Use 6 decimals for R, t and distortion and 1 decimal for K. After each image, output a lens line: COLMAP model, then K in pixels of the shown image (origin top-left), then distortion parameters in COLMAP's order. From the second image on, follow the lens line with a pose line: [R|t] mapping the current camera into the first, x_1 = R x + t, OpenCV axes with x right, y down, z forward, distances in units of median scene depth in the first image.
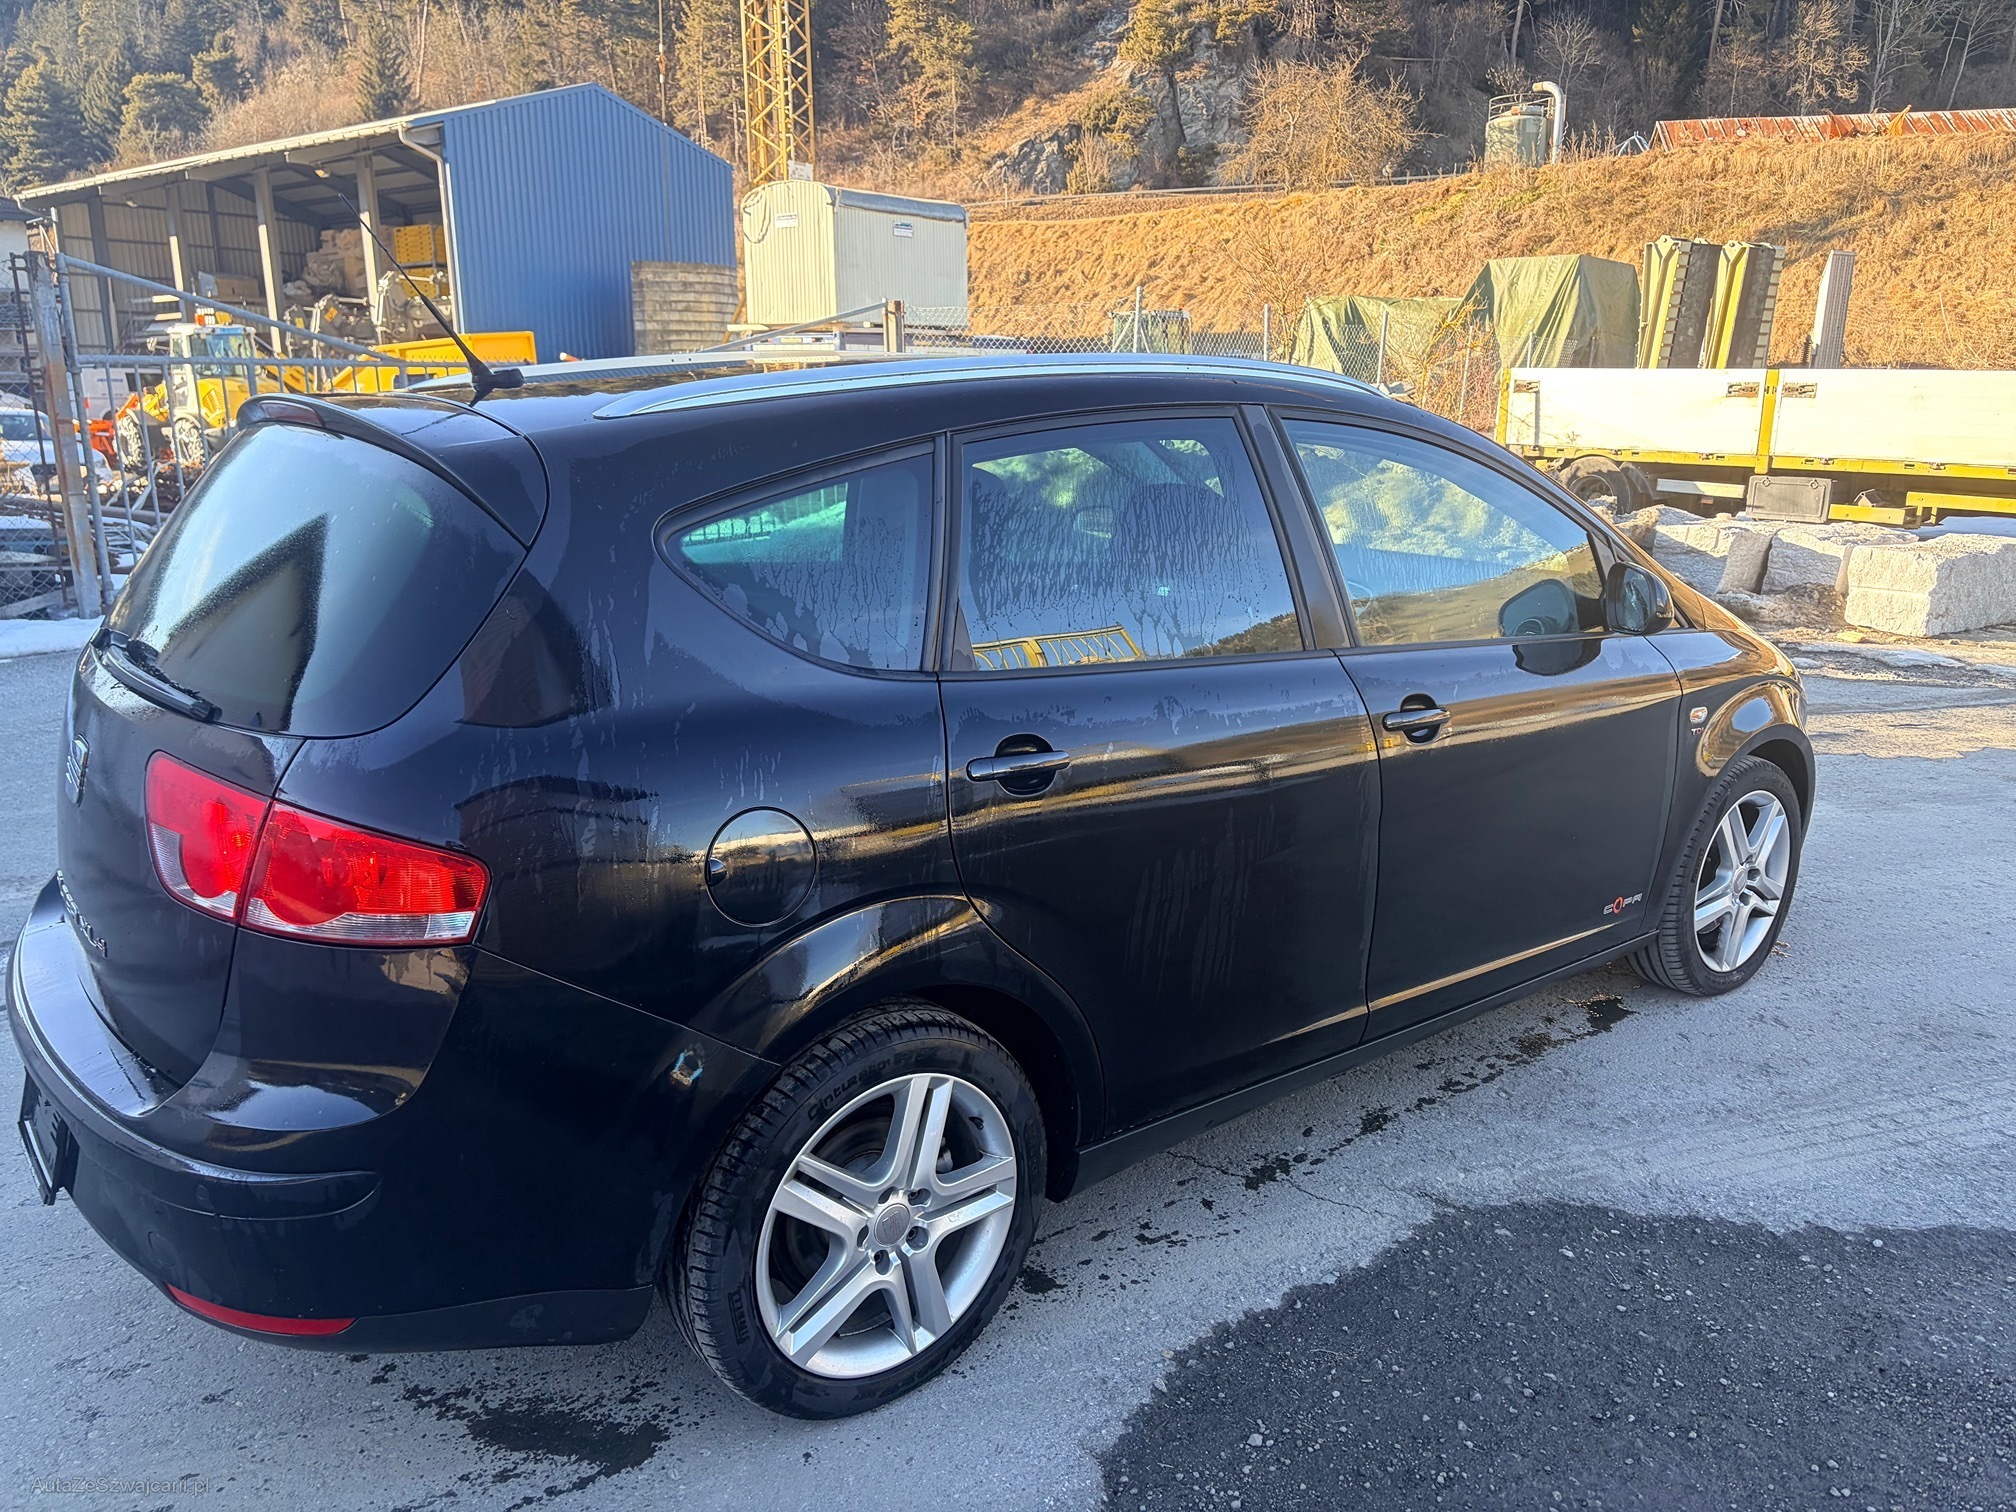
lens RADIAL K [[1491.1, 0, 1015.0], [0, 1491.1, 760.0], [0, 0, 1]] dist [0.069455, -0.076193]
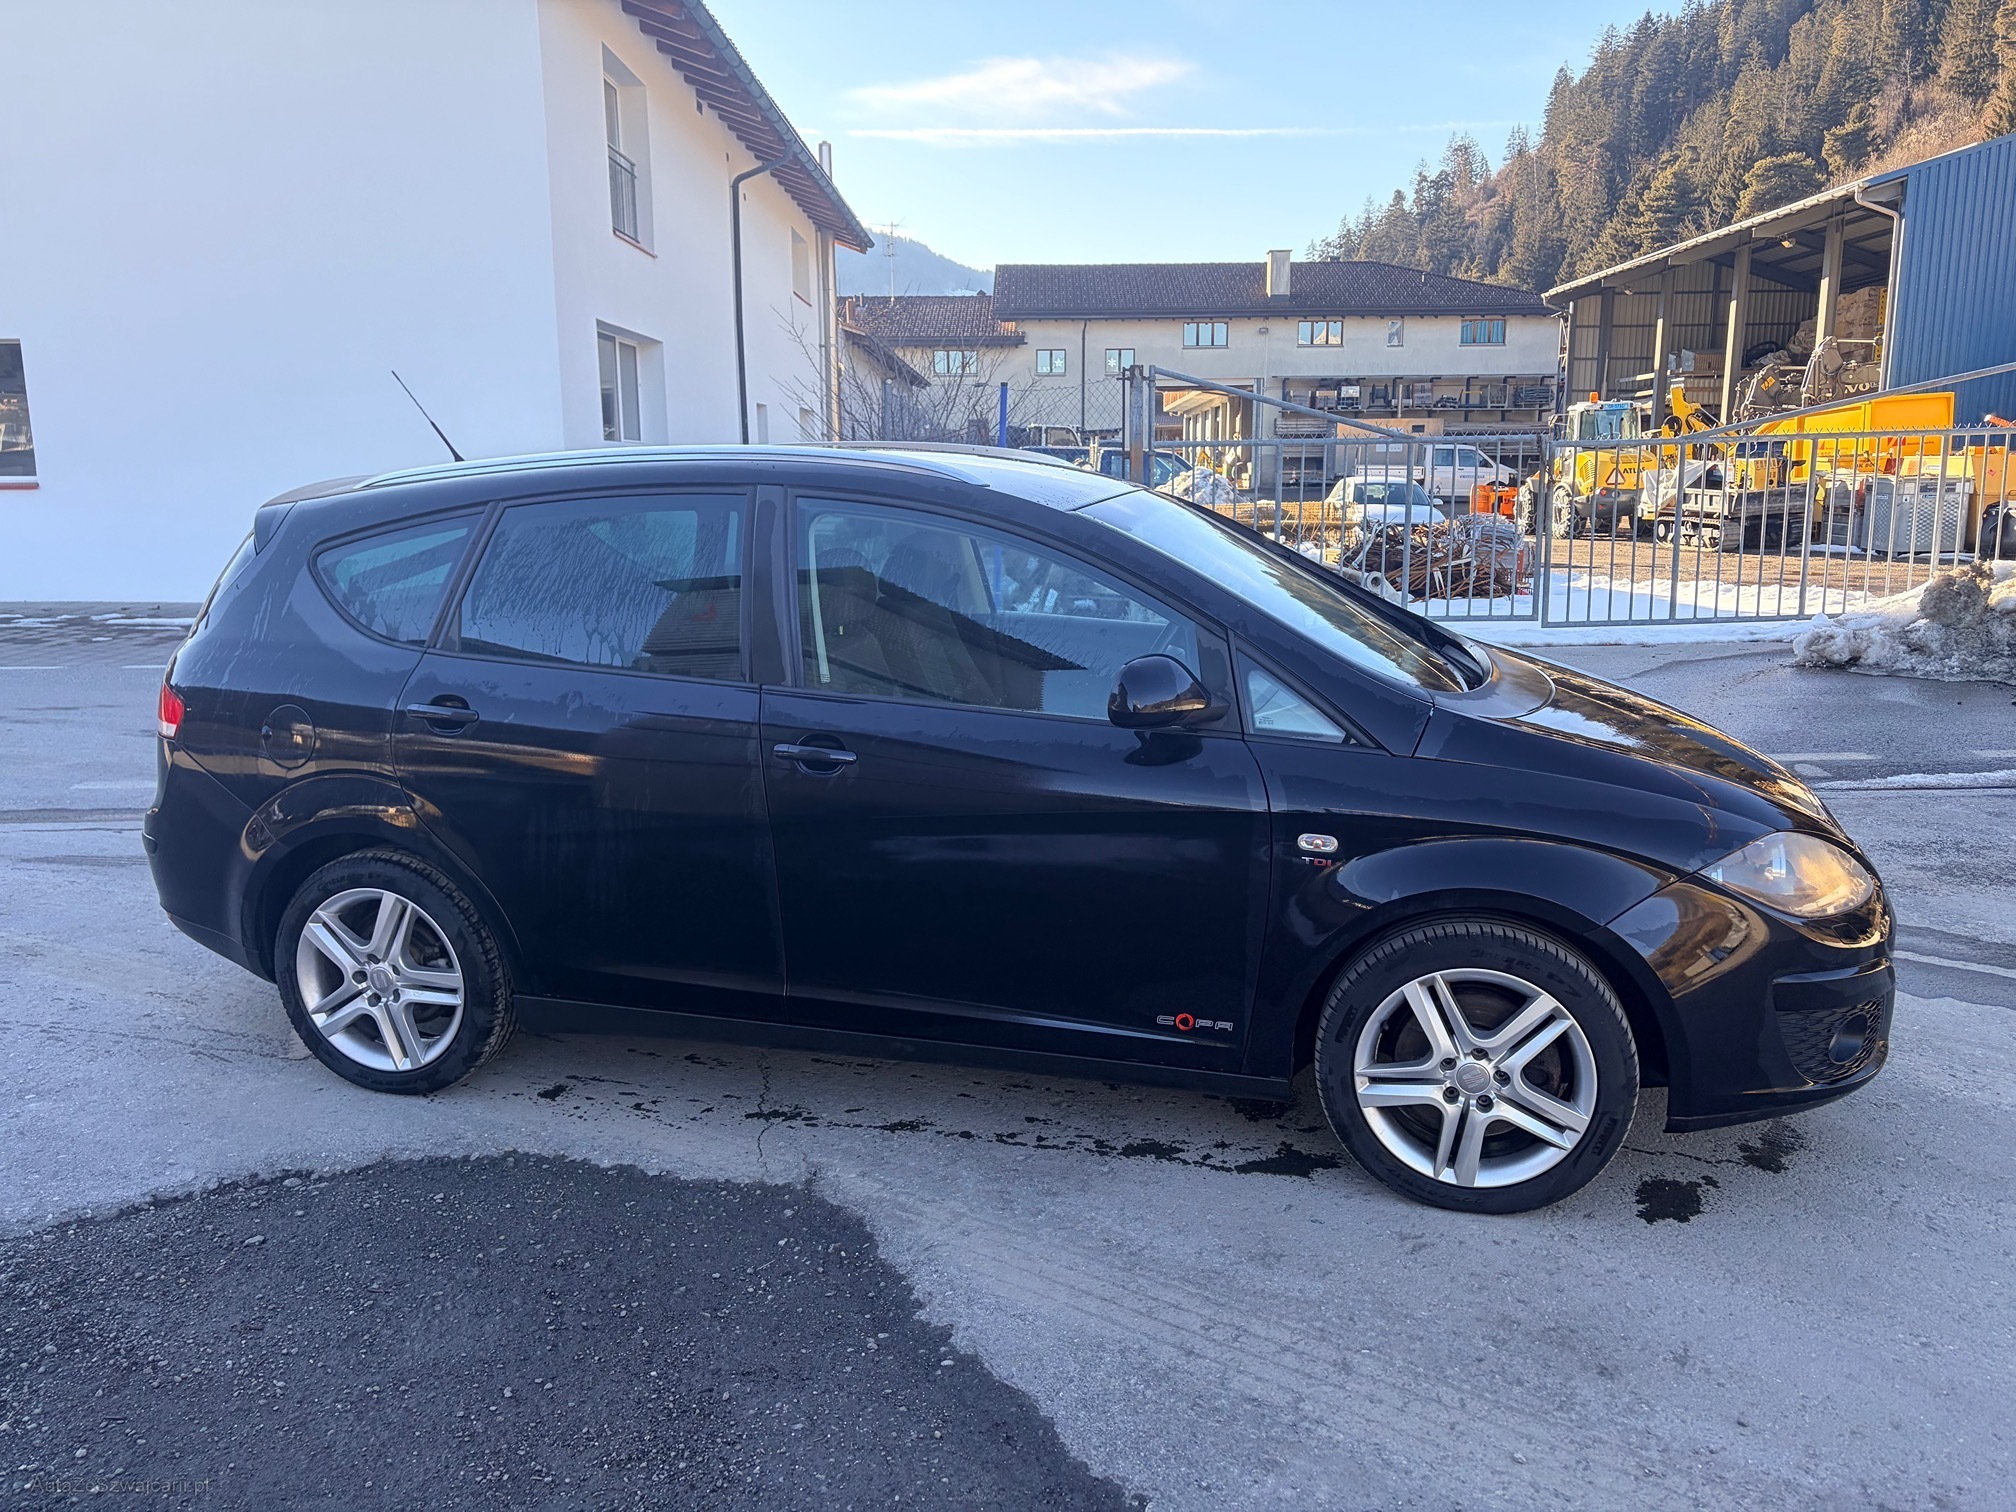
lens RADIAL K [[1491.1, 0, 1015.0], [0, 1491.1, 760.0], [0, 0, 1]] dist [0.069455, -0.076193]
pose [[0.594743, 0.150601, -0.789683, 0.974672], [-0.184047, 0.981715, 0.048611, -0.081104], [0.782565, 0.116428, 0.611586, 0.312126]]
